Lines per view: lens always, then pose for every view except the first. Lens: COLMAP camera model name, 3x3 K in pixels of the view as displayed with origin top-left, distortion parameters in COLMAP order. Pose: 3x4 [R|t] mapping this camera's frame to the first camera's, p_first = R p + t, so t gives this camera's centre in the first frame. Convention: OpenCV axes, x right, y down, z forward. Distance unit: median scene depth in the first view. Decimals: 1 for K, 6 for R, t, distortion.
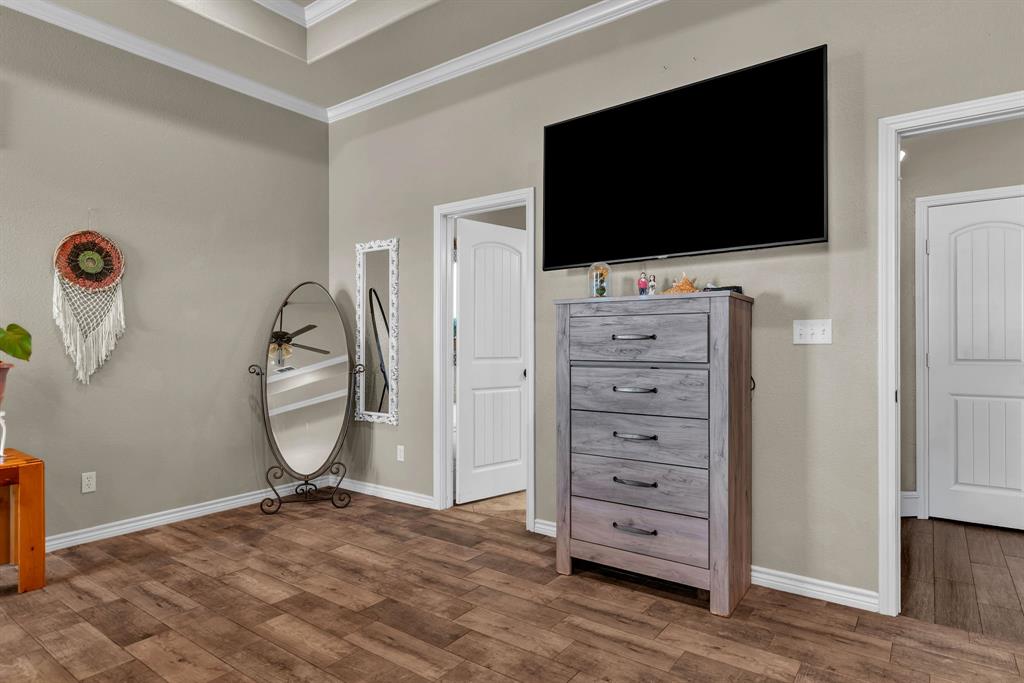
lens RADIAL K [[566.6, 0, 519.3], [0, 566.6, 341.6], [0, 0, 1]] dist [0.000008, -0.000825]
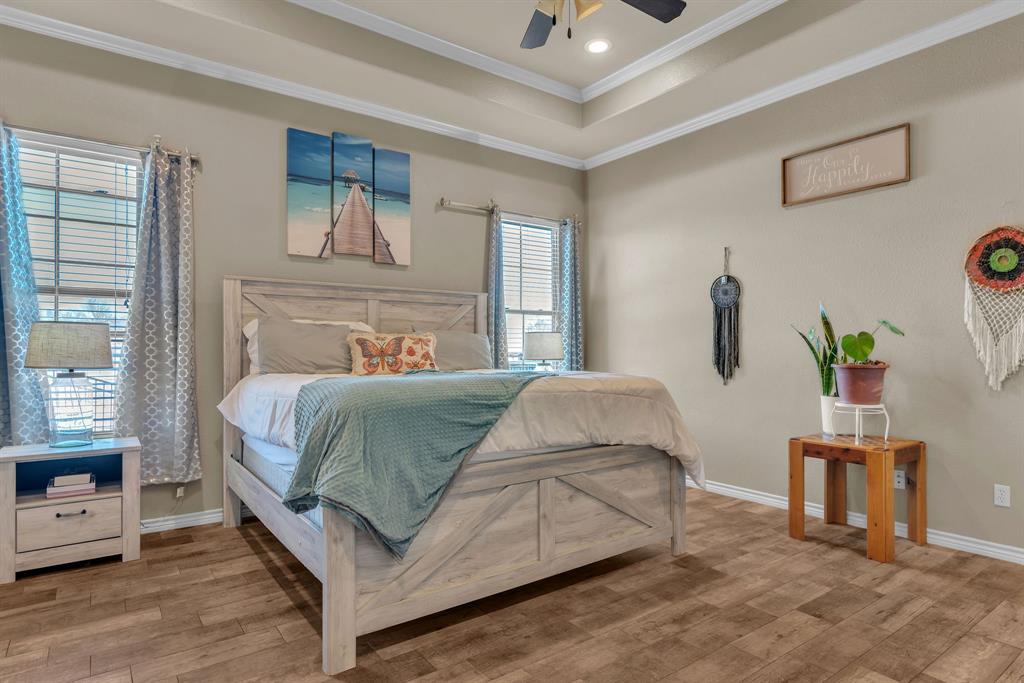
lens RADIAL K [[566.6, 0, 519.4], [0, 566.6, 345.0], [0, 0, 1]] dist [0.000008, -0.000825]
pose [[-0.287678, -0.002777, -0.957723, 0.433825], [0.003909, 0.999984, -0.004073, -0.000006], [0.957719, -0.004915, -0.287663, 0.597761]]
